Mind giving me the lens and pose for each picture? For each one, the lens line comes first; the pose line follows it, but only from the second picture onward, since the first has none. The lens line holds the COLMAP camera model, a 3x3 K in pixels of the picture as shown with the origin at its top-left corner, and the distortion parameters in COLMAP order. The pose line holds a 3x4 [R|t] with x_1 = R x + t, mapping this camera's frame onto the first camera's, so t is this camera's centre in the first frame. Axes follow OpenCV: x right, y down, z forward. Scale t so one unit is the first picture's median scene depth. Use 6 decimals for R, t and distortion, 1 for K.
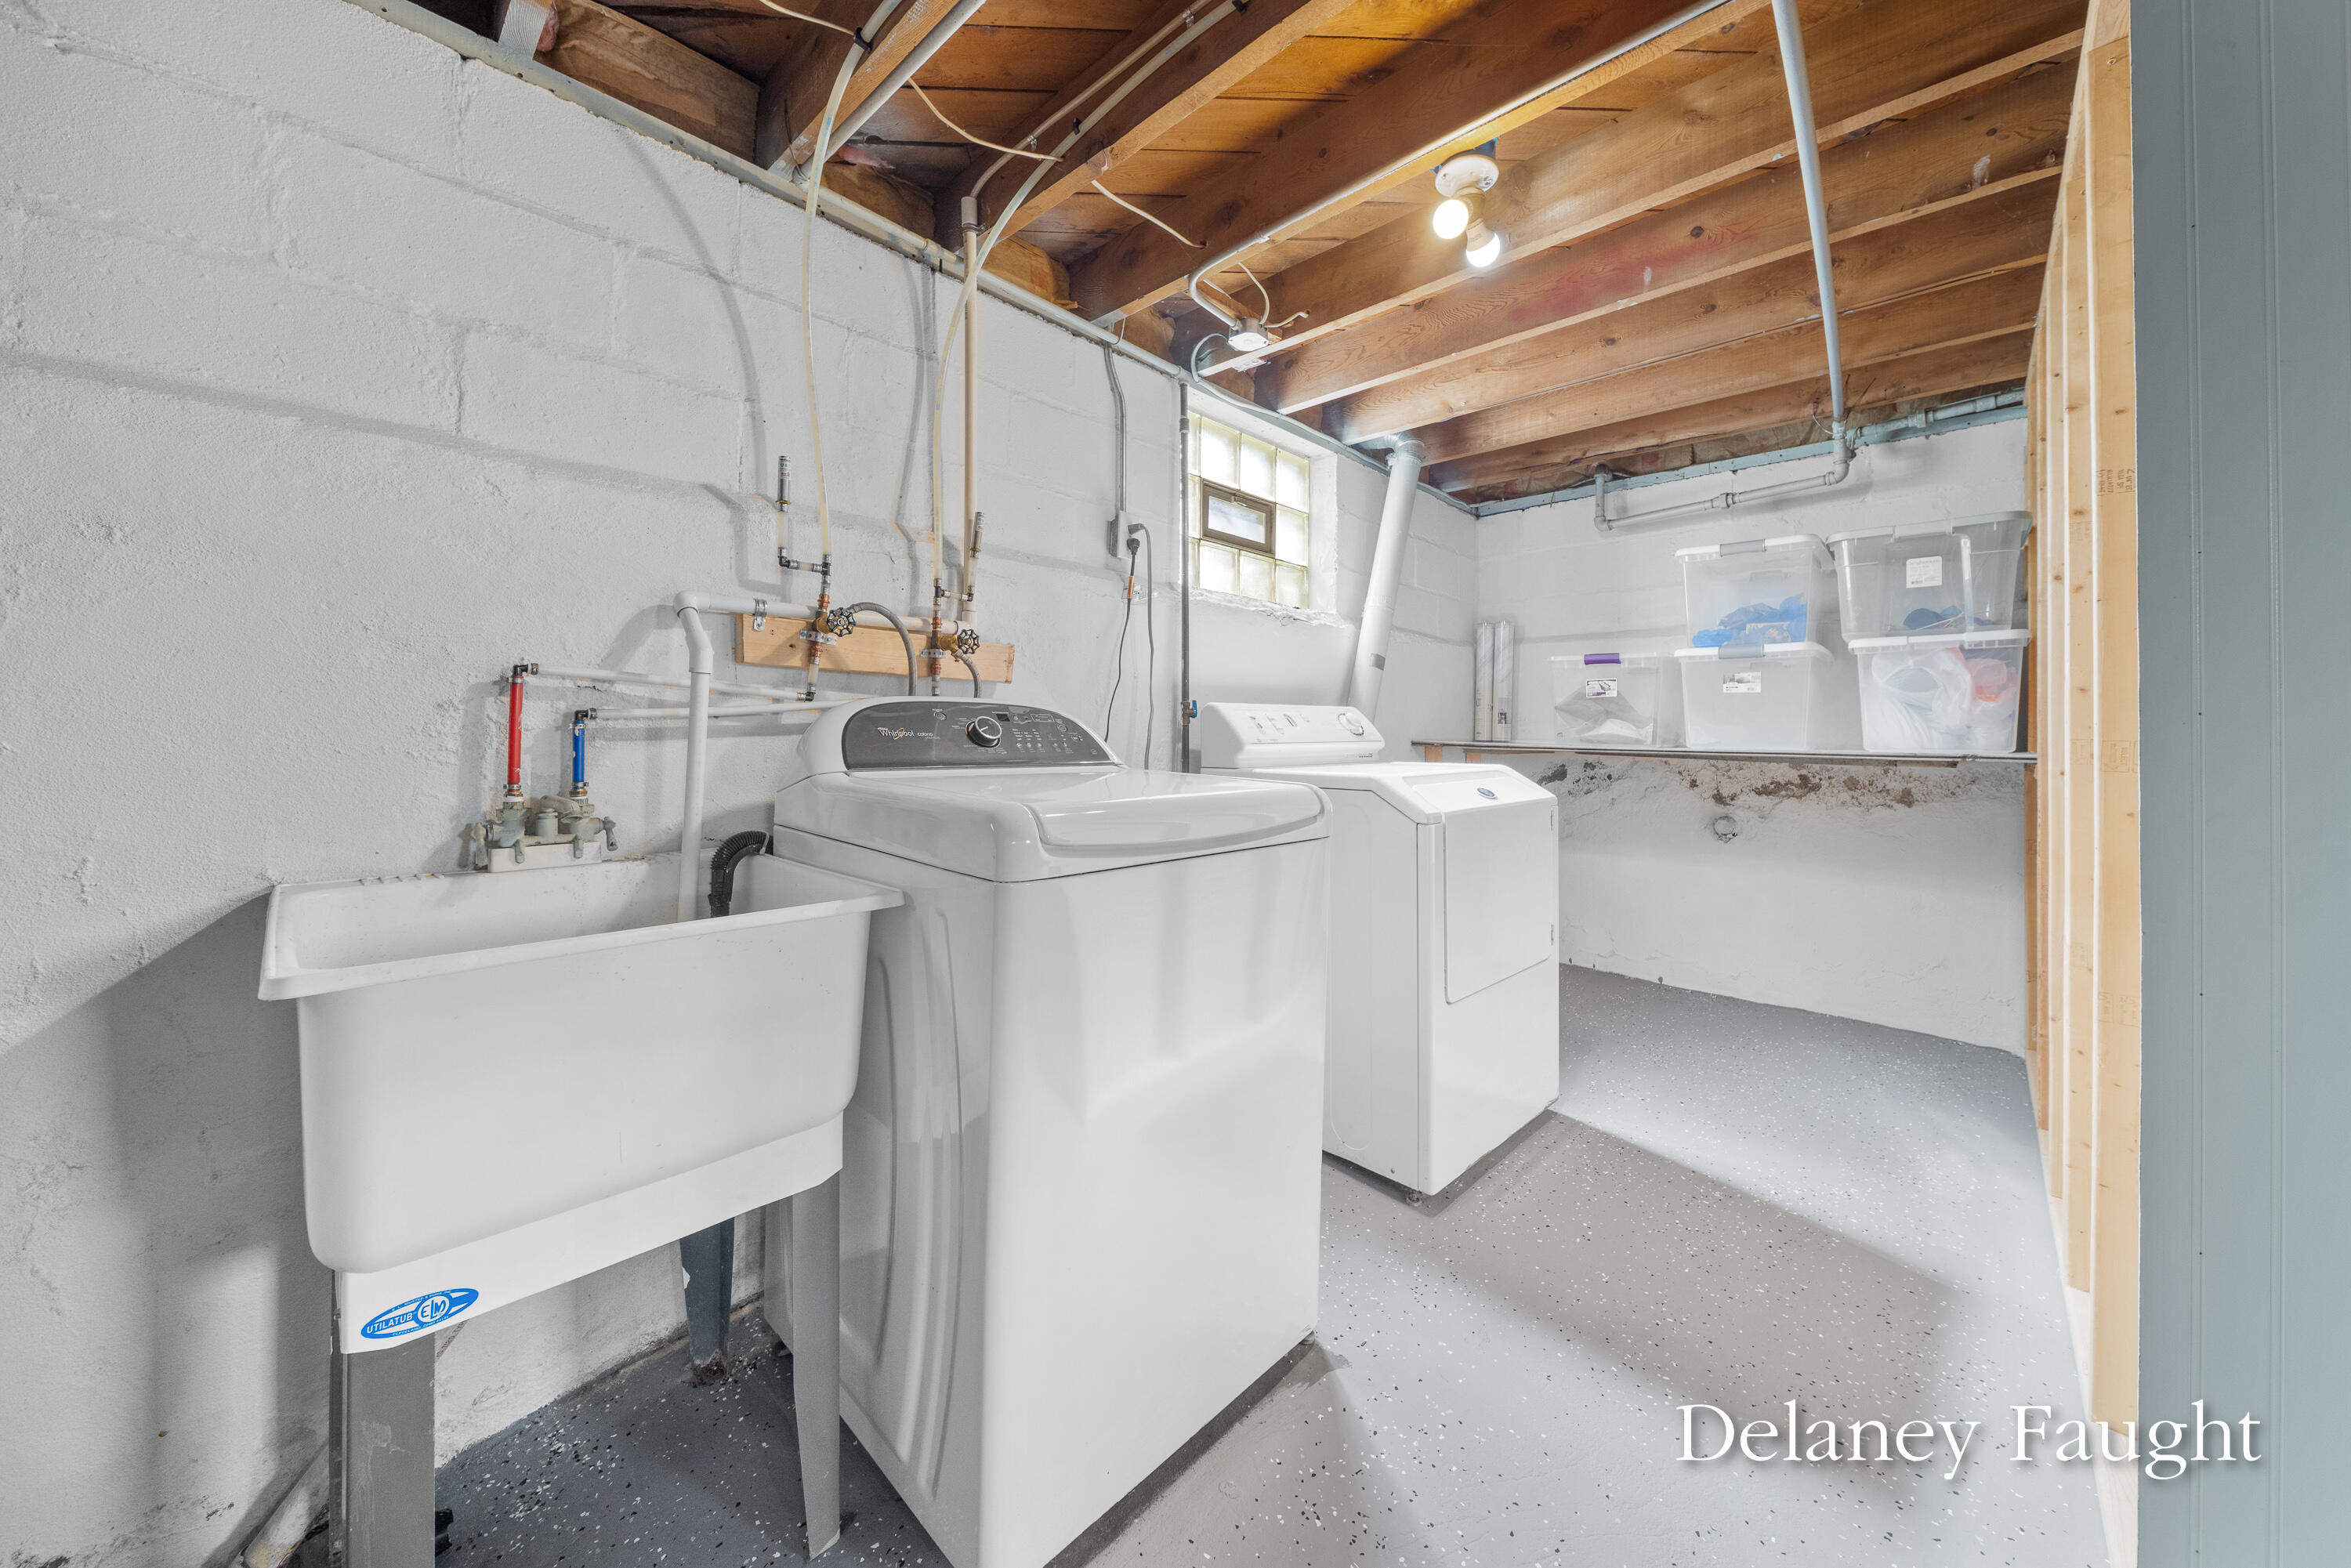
lens RADIAL K [[840.5, 0, 1173.4], [0, 840.5, 738.1], [0, 0, 1]] dist [-0.002575, -0.000943]
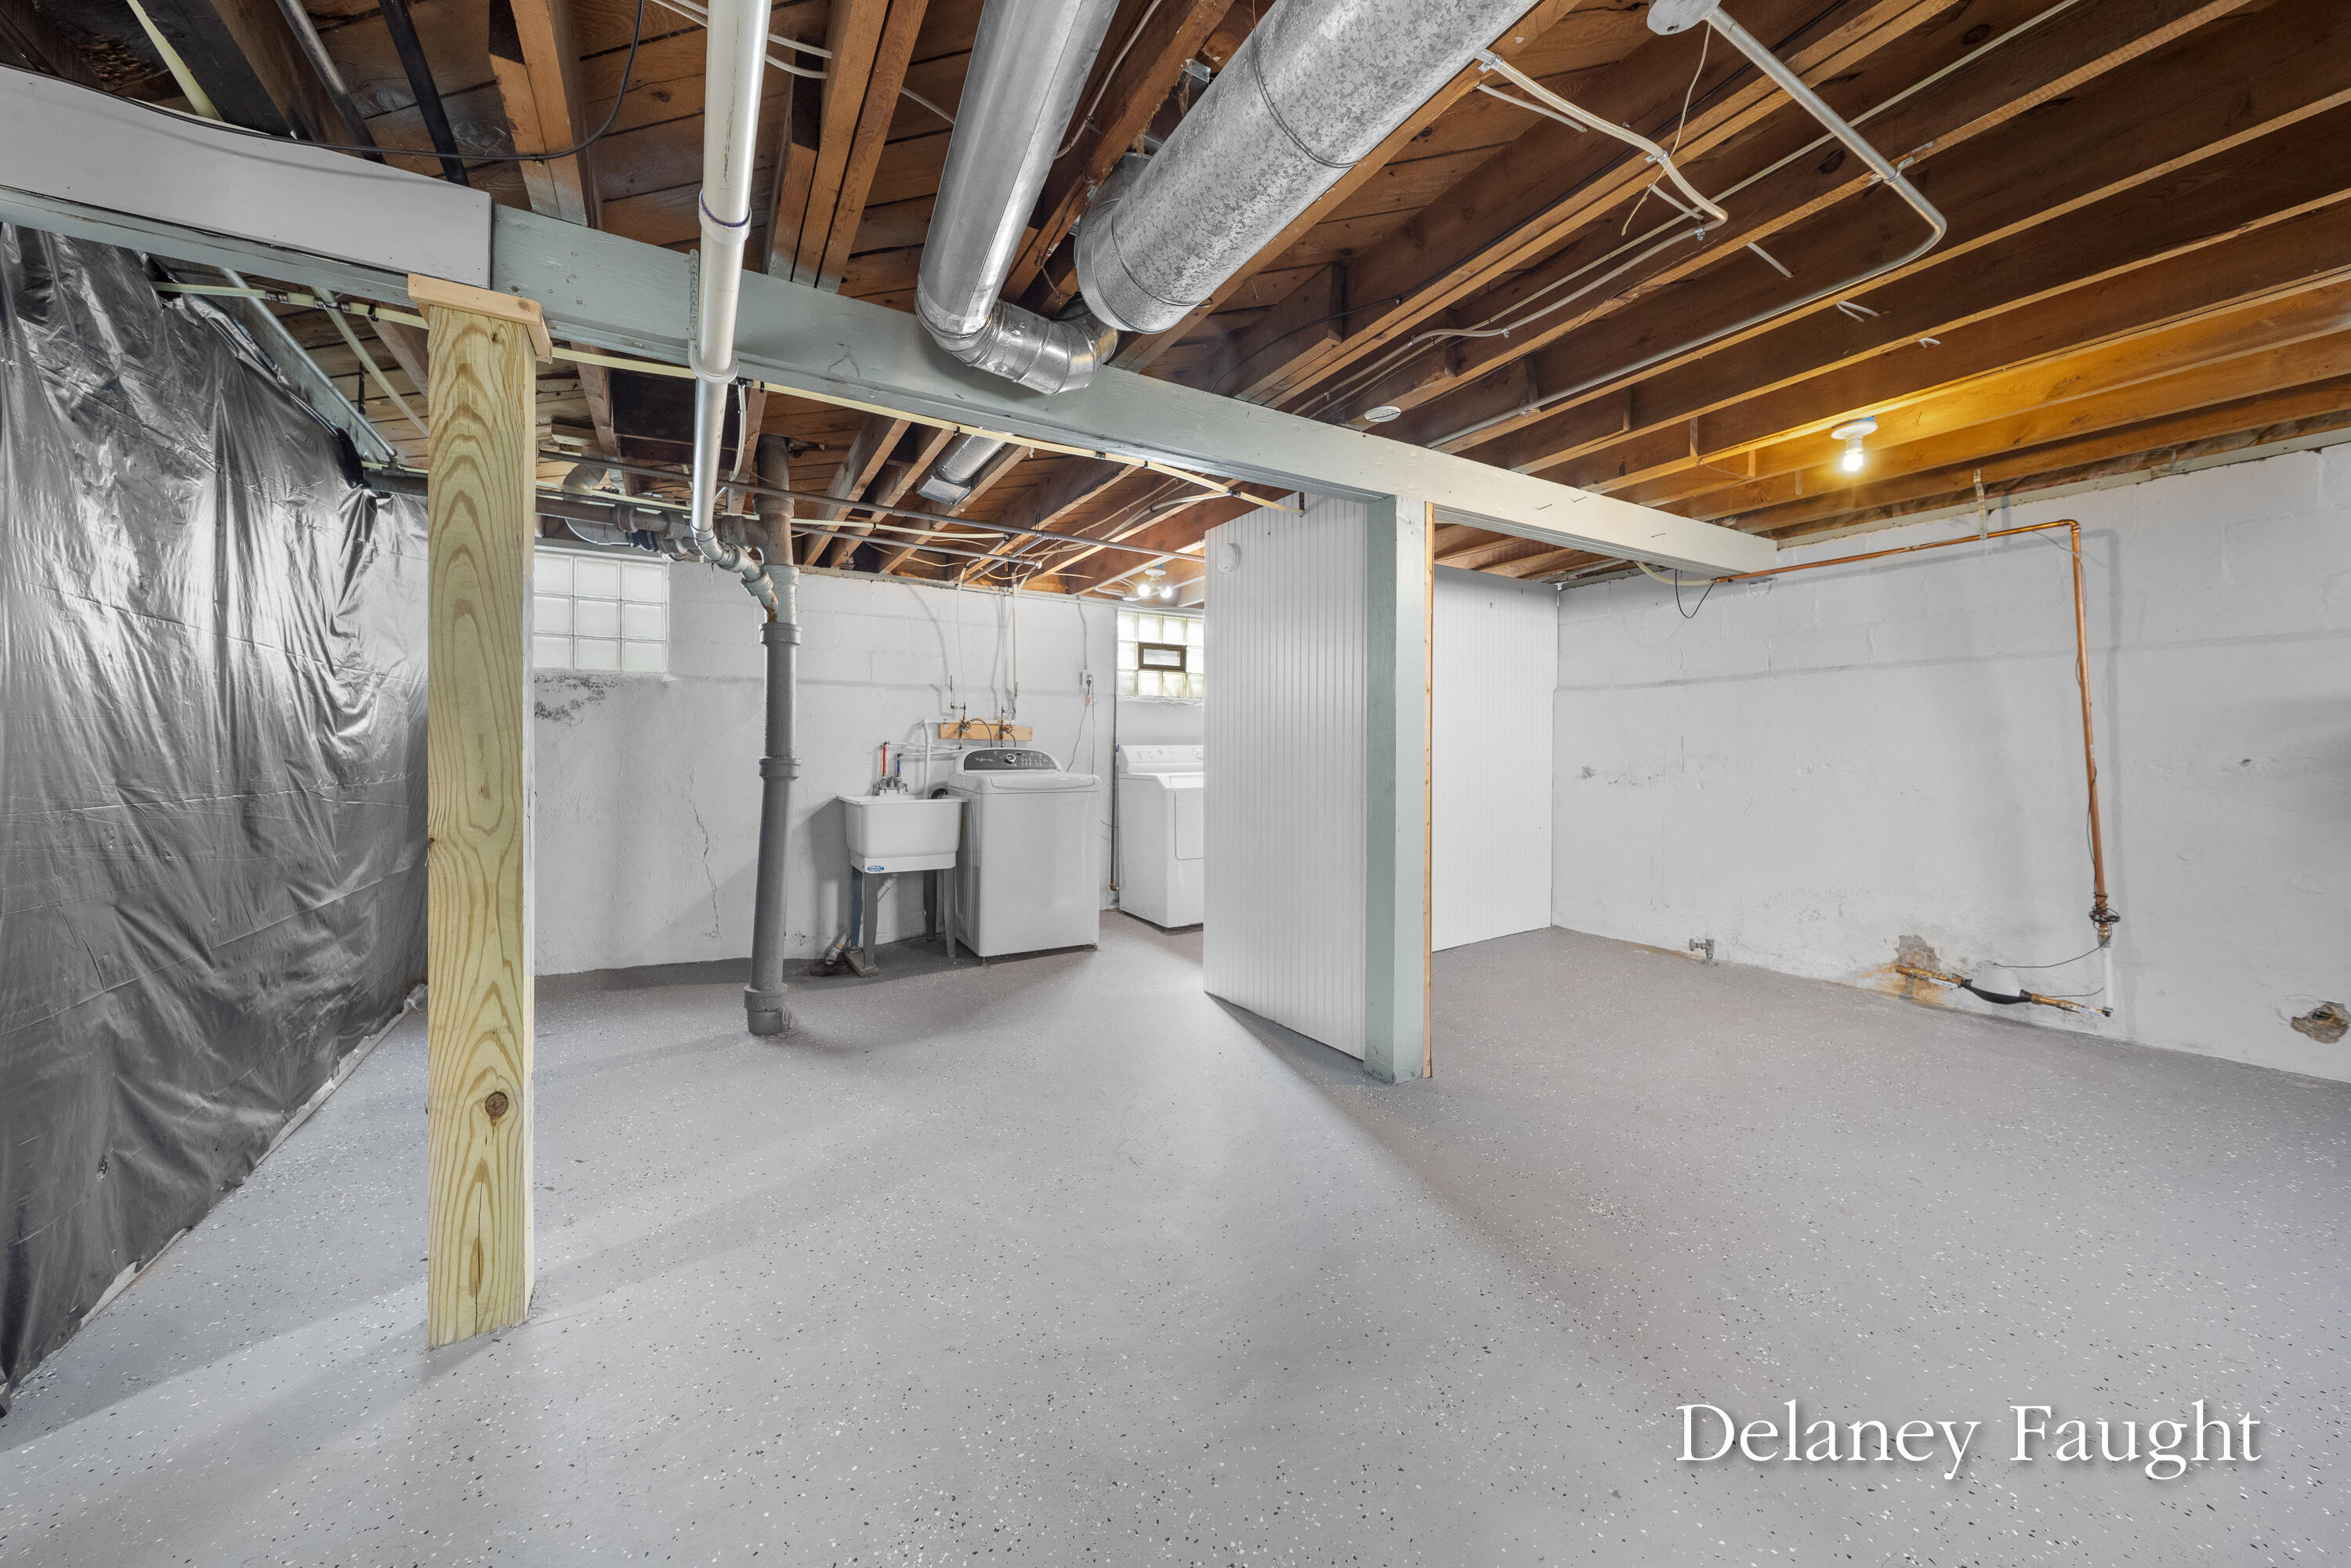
lens RADIAL K [[840.5, 0, 1177.7], [0, 840.5, 762.0], [0, 0, 1]] dist [-0.002575, -0.000943]
pose [[0.962613, 0.004264, -0.270847, 1.131094], [-0.001293, 0.999937, 0.011147, -0.028566], [0.270878, -0.010380, 0.962558, -1.707125]]
